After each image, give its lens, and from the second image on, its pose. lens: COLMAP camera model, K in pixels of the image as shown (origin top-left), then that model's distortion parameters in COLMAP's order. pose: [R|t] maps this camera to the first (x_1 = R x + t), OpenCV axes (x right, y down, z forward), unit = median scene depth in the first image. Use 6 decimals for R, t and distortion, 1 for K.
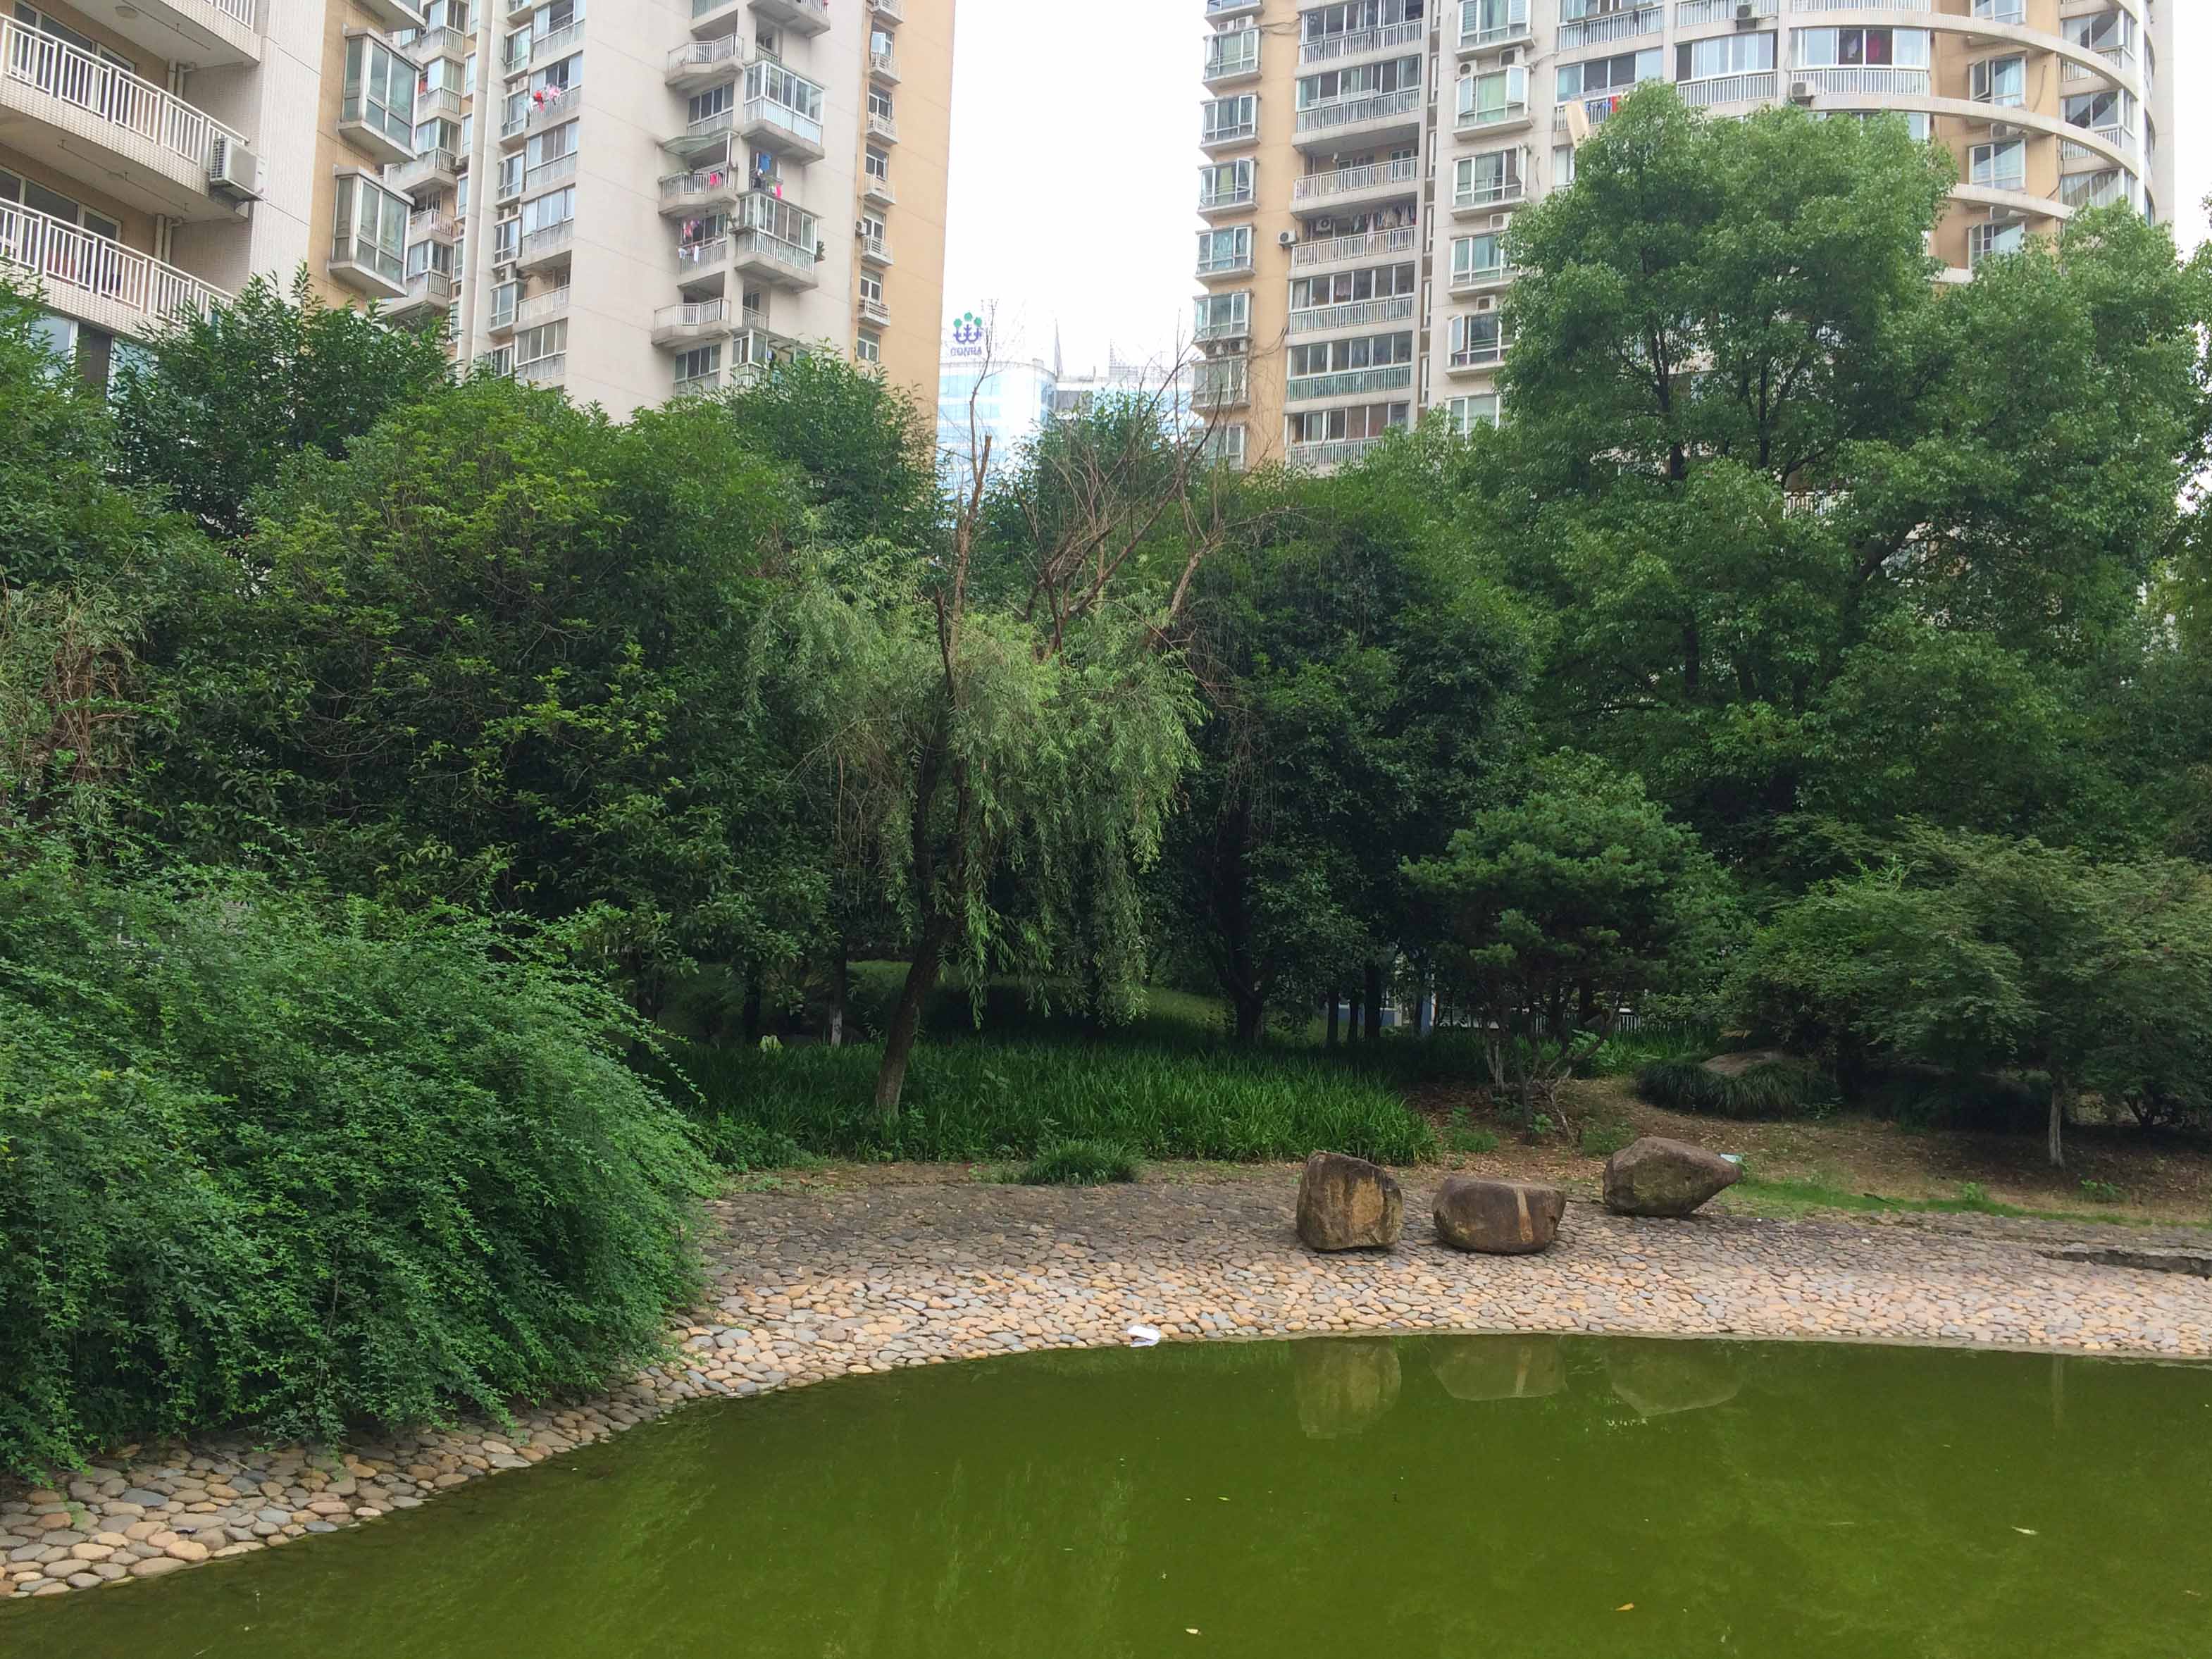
lens RADIAL K [[1999.1, 0, 1075.8], [0, 1999.1, 815.3], [0, 0, 1]] dist [0.108809, -0.141671]
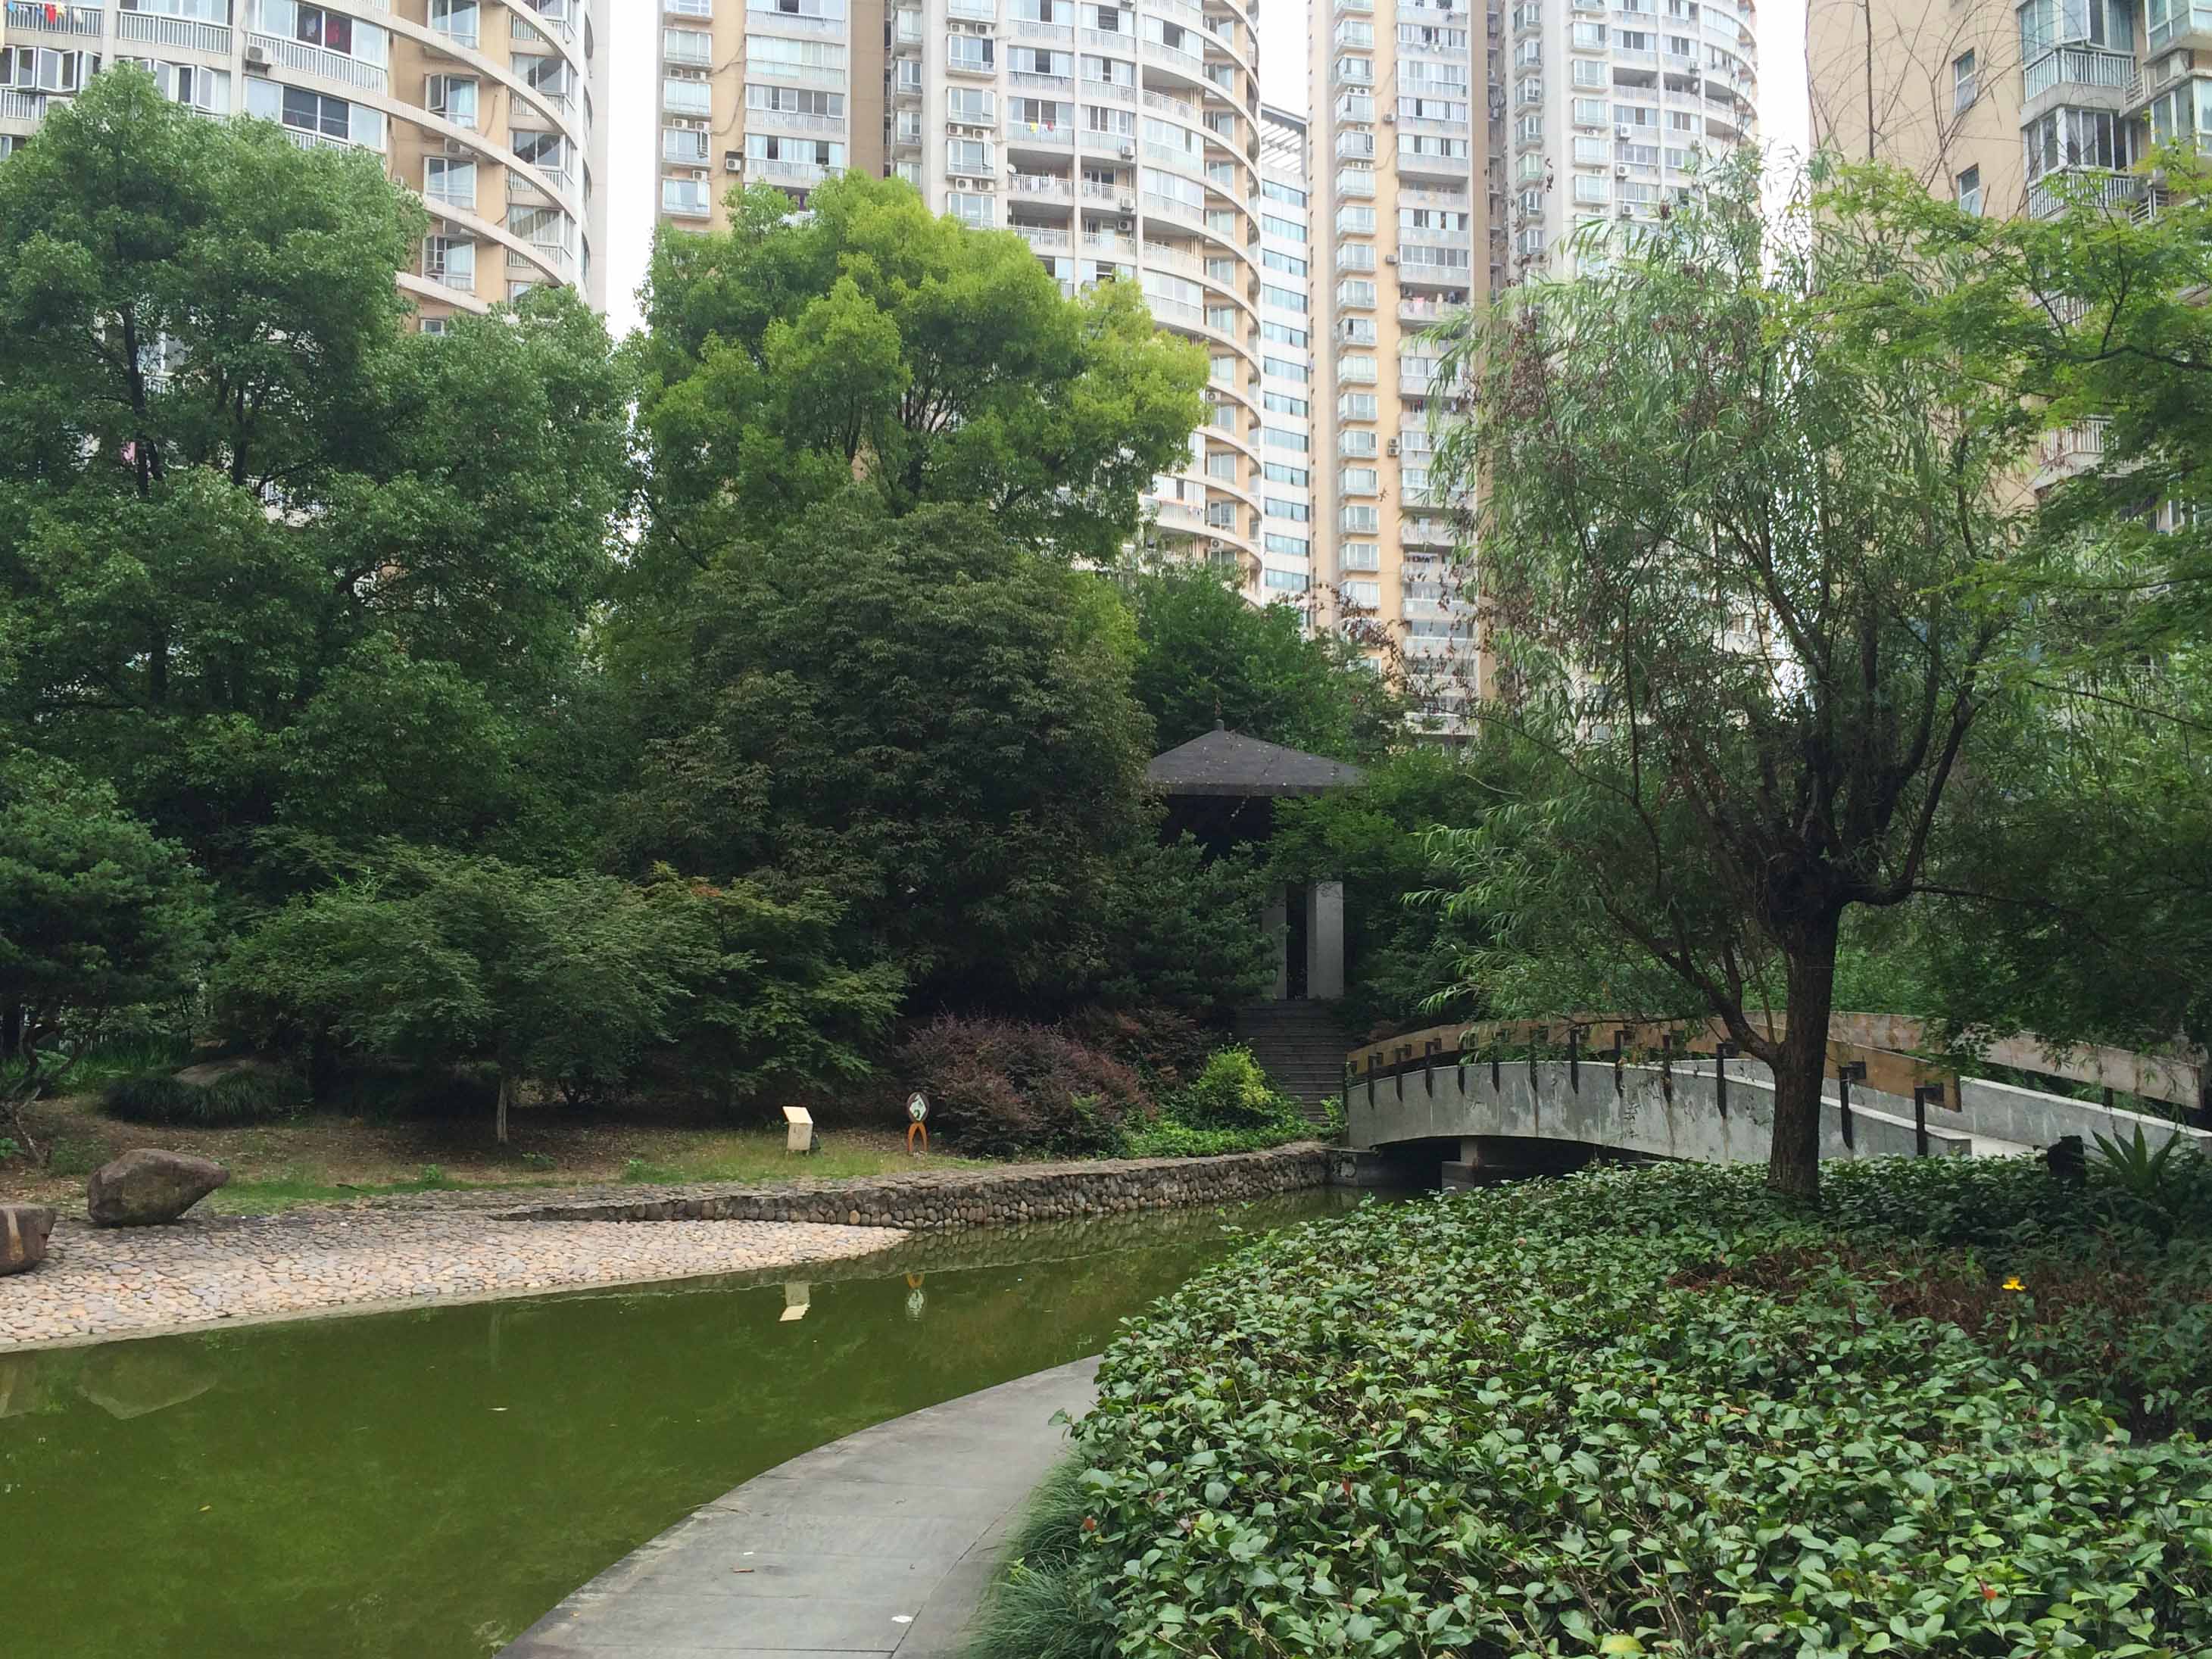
lens RADIAL K [[2110.5, 0, 1106.0], [0, 2110.5, 829.5], [0, 0, 1]] dist [0.104969, -0.119507]
pose [[0.743610, 0.021607, 0.668265, -0.061972], [-0.028019, 0.999607, -0.001142, -0.011024], [-0.668027, -0.017874, 0.743923, -0.100828]]
